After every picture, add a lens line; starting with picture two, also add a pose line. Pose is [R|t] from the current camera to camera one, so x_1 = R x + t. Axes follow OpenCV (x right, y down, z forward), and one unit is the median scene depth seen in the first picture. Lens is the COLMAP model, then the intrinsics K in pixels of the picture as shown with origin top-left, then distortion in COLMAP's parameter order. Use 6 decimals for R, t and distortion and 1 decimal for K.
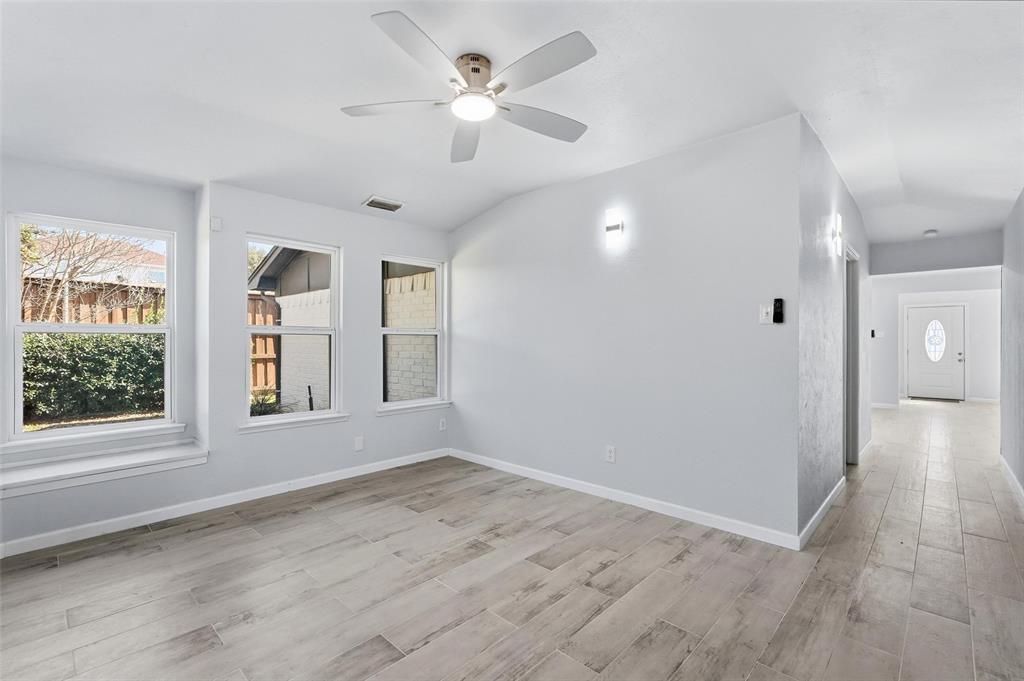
lens RADIAL K [[456.5, 0, 512.6], [0, 456.5, 339.4], [0, 0, 1]] dist [-0.000106, 0.002368]
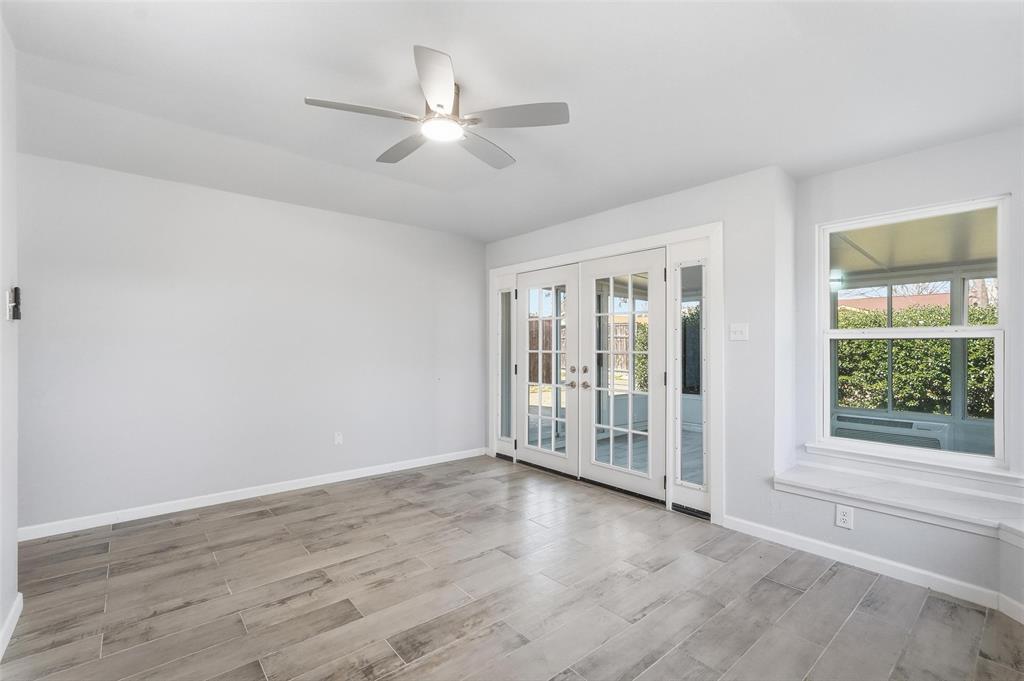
lens RADIAL K [[456.5, 0, 509.1], [0, 456.5, 343.9], [0, 0, 1]] dist [-0.000106, 0.002368]
pose [[-0.993490, -0.004218, 0.113843, -0.332321], [-0.005594, 0.999915, -0.011770, 0.008422], [-0.113783, -0.012330, -0.993429, 1.854824]]
